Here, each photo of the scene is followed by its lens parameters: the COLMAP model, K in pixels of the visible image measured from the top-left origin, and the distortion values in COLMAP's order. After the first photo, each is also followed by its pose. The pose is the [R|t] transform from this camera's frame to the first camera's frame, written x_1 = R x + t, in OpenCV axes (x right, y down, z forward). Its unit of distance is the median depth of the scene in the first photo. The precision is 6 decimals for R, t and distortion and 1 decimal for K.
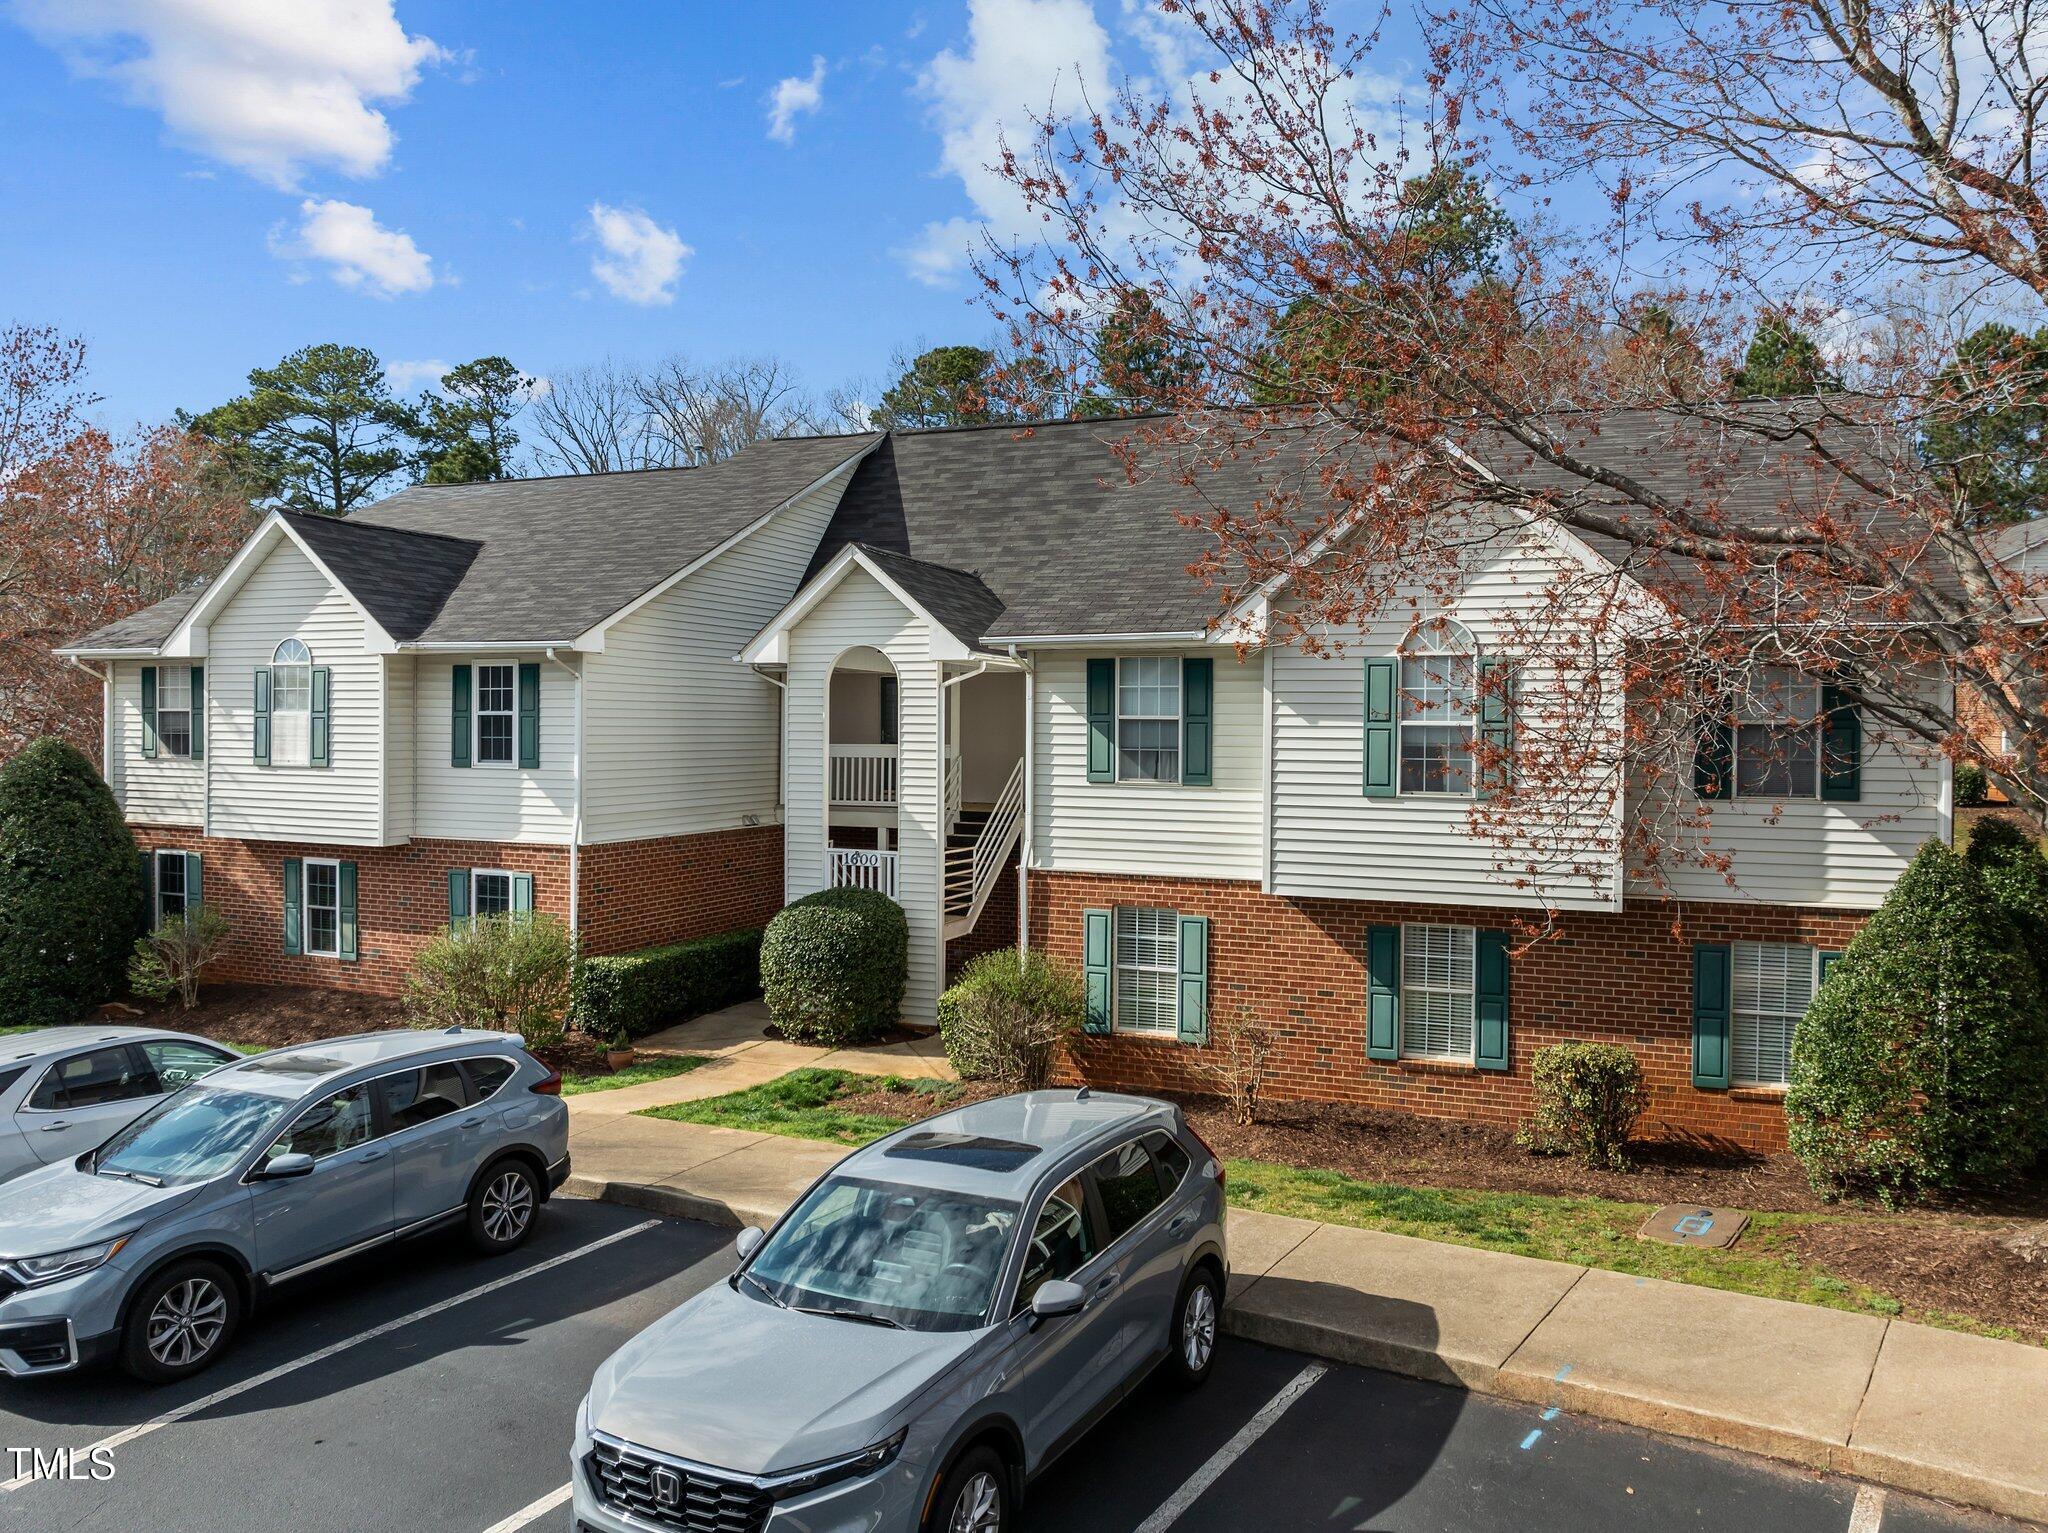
lens RADIAL K [[1454.8, 0, 1023.4], [0, 1454.8, 713.4], [0, 0, 1]] dist [-0.037695, 0.006030]
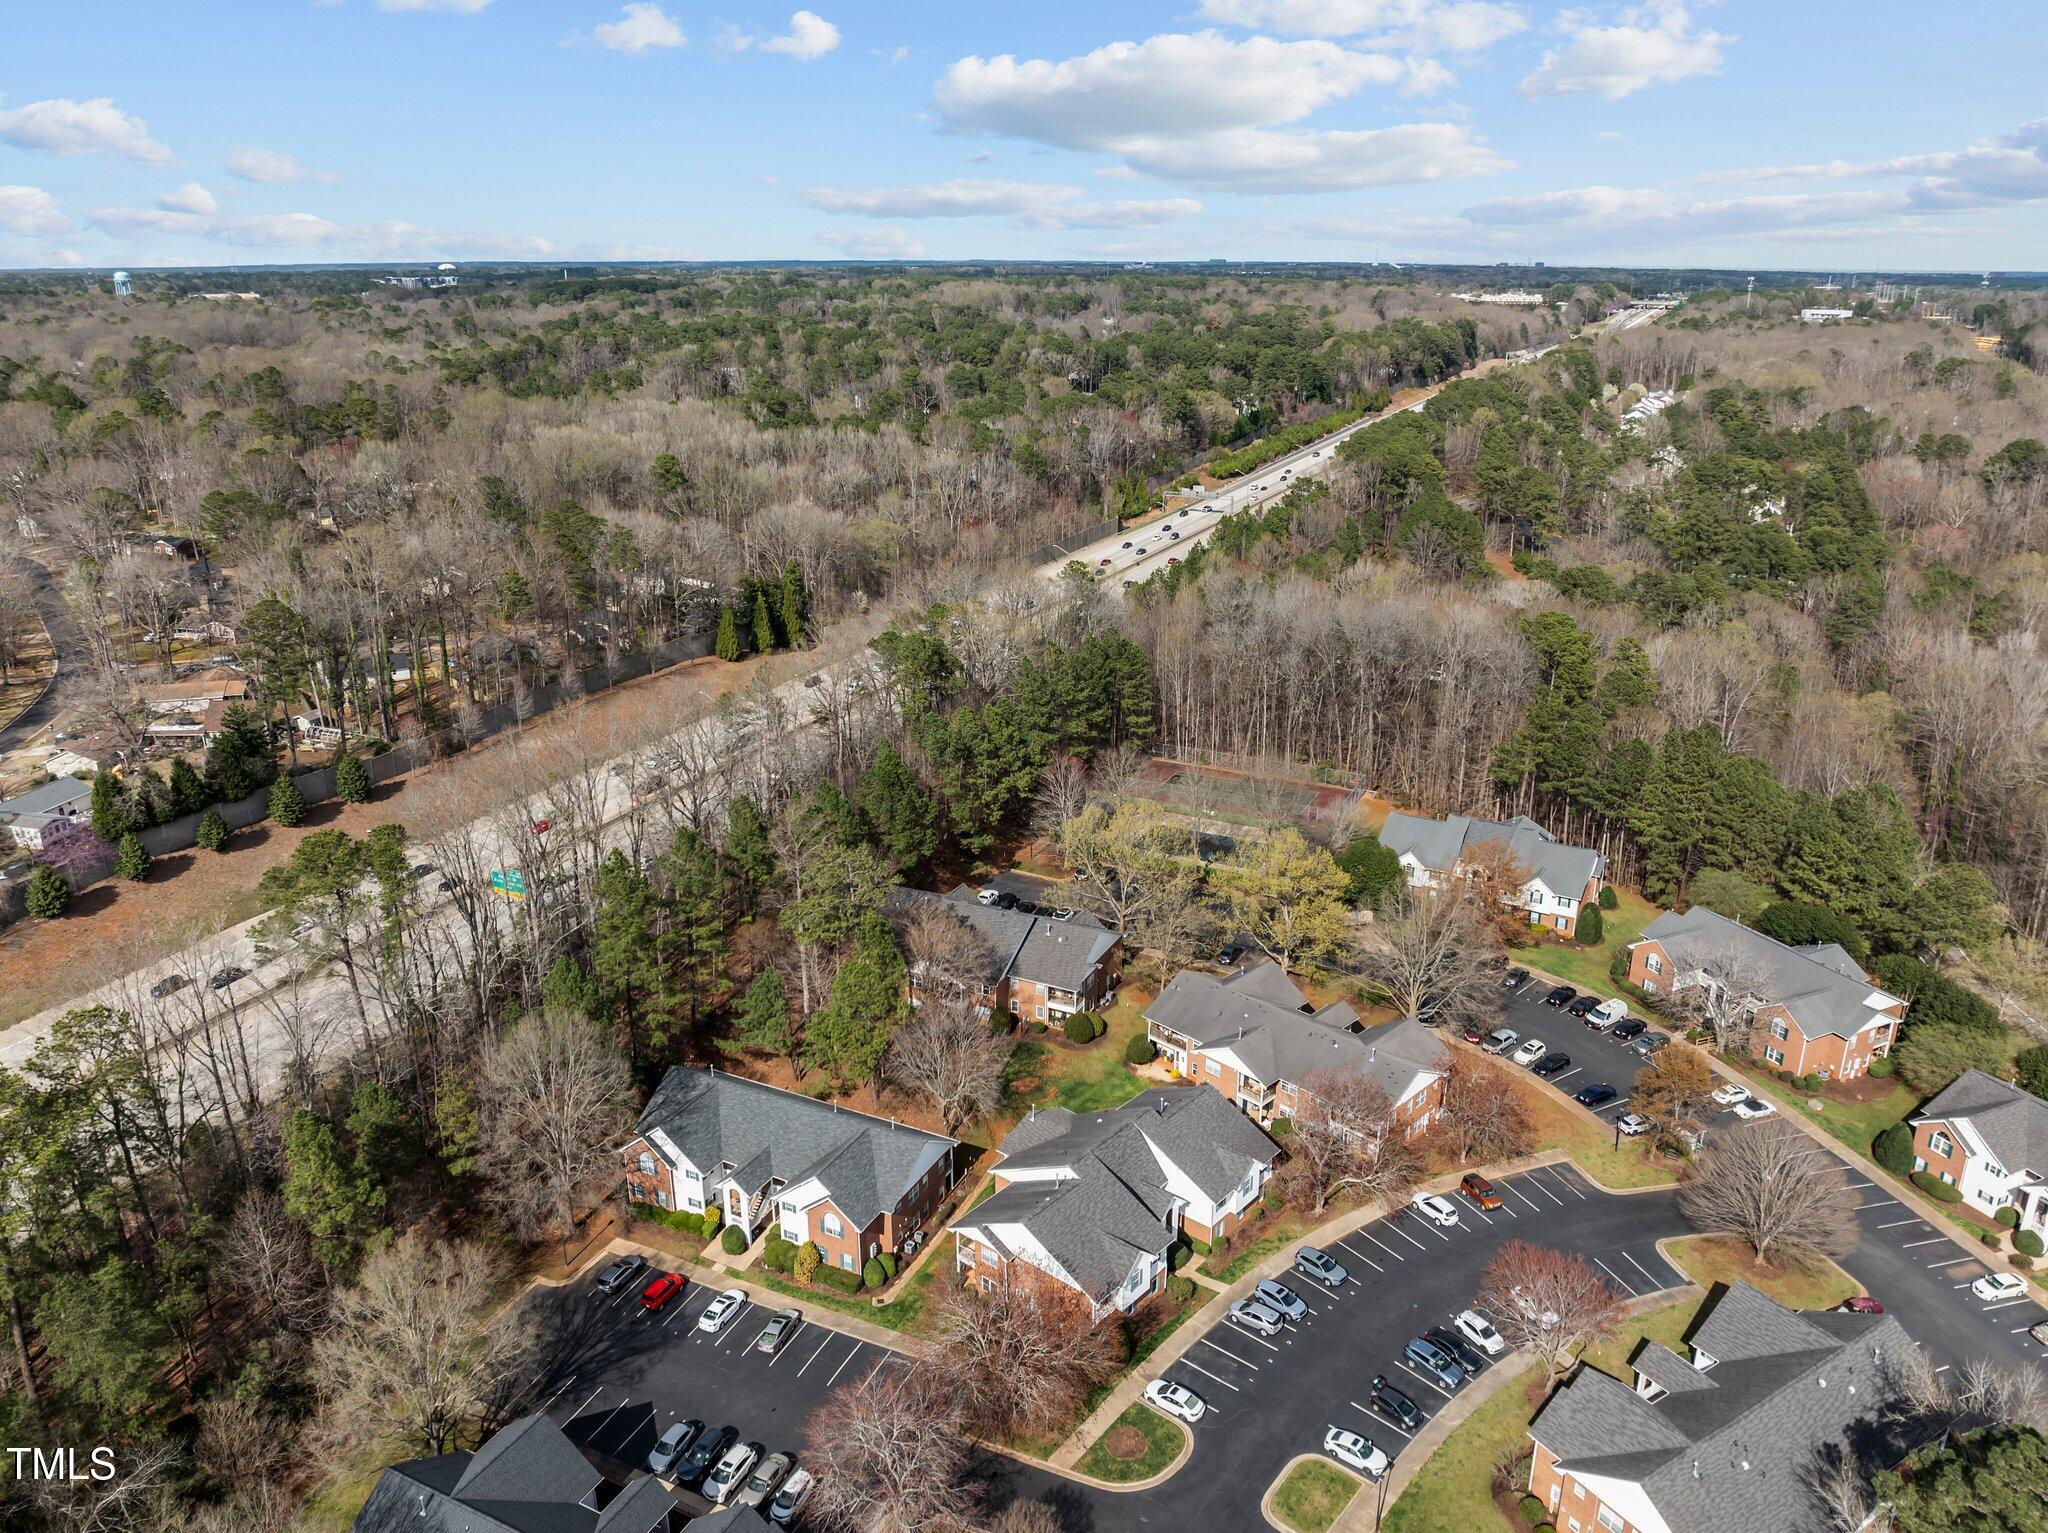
lens RADIAL K [[1467.8, 0, 1032.0], [0, 1467.8, 705.8], [0, 0, 1]] dist [-0.032479, -0.001801]
pose [[0.323258, -0.286351, 0.901947, -5.228963], [0.008995, 0.954005, 0.299654, -3.902963], [-0.946268, -0.088752, 0.310965, -0.152857]]
